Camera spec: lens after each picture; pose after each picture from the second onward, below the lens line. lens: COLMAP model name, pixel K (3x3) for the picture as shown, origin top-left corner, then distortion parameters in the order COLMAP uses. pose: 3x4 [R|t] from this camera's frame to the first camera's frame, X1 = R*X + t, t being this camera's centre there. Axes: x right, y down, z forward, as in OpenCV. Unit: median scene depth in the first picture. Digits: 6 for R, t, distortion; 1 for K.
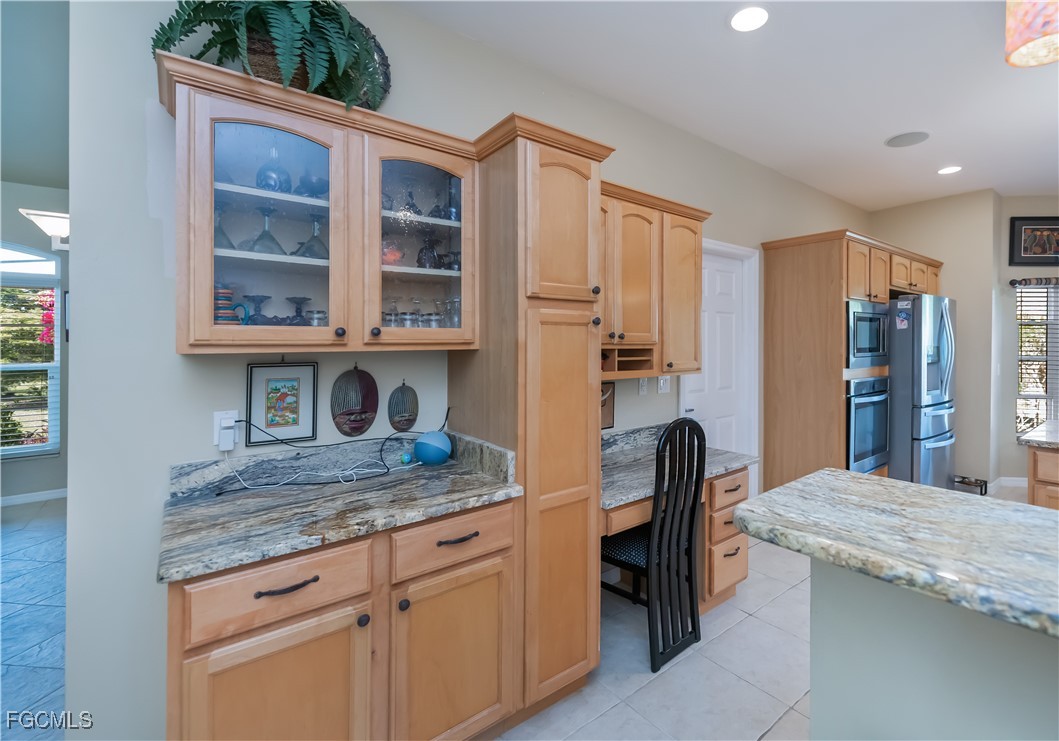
lens RADIAL K [[488.3, 0, 589.5], [0, 488.3, 346.0], [0, 0, 1]] dist [0.001373, 0.000083]
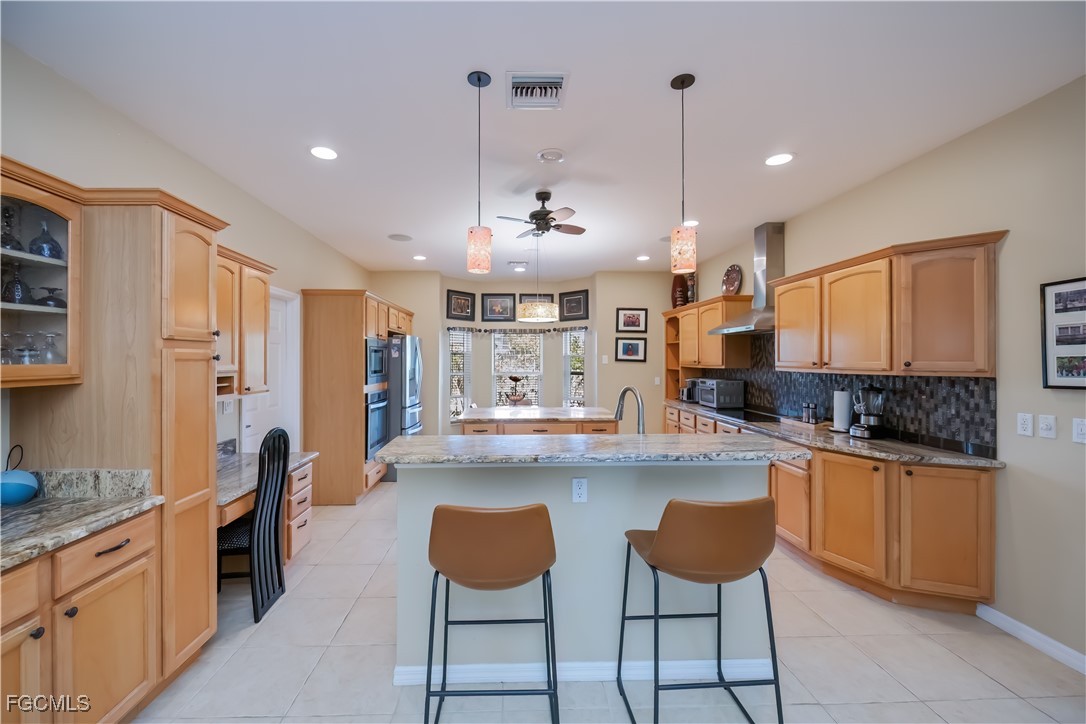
lens RADIAL K [[445.5, 0, 520.3], [0, 445.5, 358.5], [0, 0, 1]] dist [0.009444, -0.007761]
pose [[0.627390, 0.002119, 0.778702, -0.307442], [0.008090, 0.999925, -0.009239, -0.023923], [-0.778663, 0.012096, 0.627326, -0.268560]]
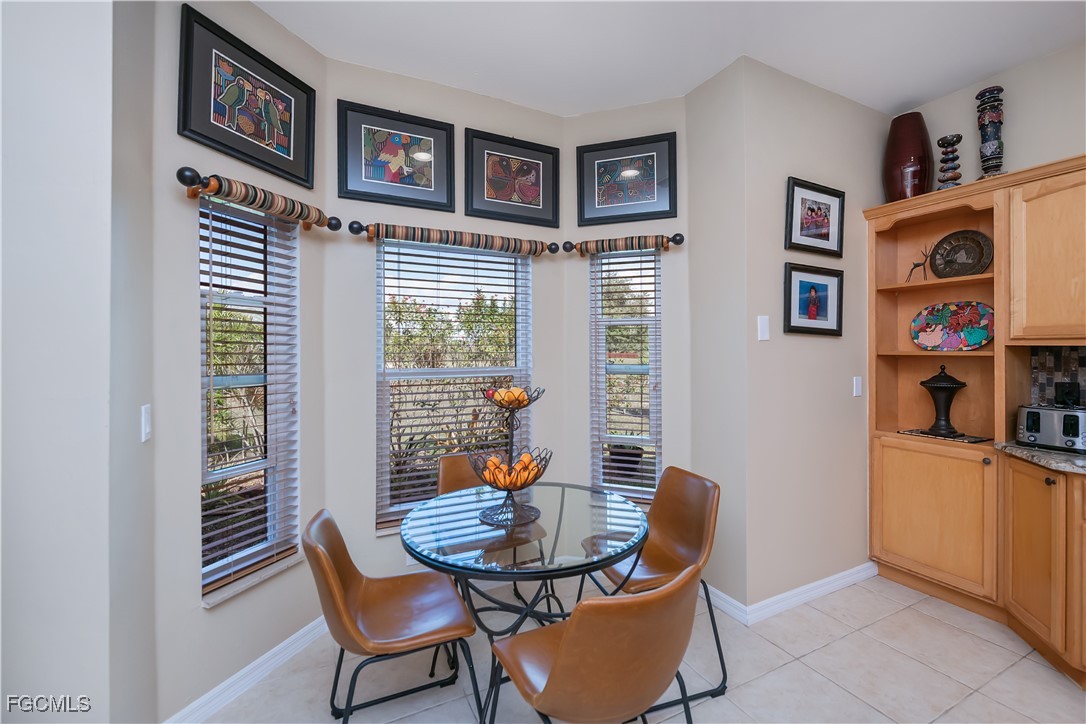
lens RADIAL K [[458.9, 0, 544.6], [0, 458.9, 351.4], [0, 0, 1]] dist [-0.002174, -0.000630]
pose [[0.240553, -0.002428, 0.970633, 1.140401], [0.015259, 0.999883, -0.001280, 0.004423], [-0.970516, 0.015118, 0.240562, 1.262559]]
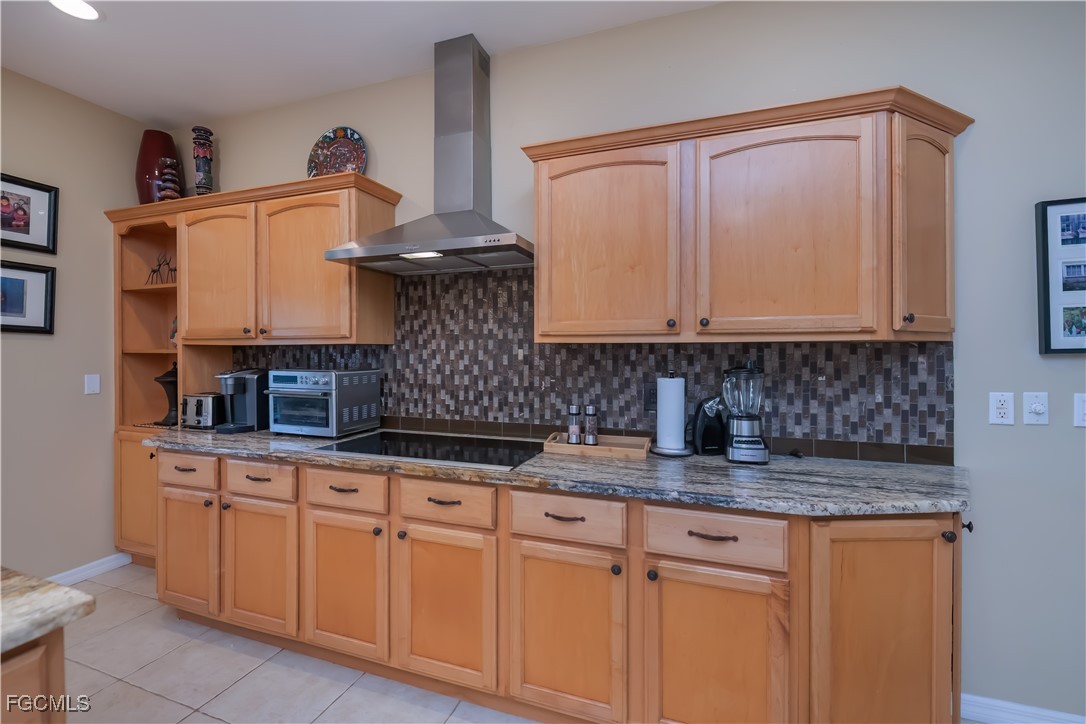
lens RADIAL K [[458.9, 0, 544.6], [0, 458.9, 351.4], [0, 0, 1]] dist [-0.002174, -0.000630]
pose [[-0.497891, -0.000157, 0.867240, 0.880088], [0.010683, 0.999923, 0.006314, 0.023220], [-0.867174, 0.012409, -0.497851, 0.407677]]
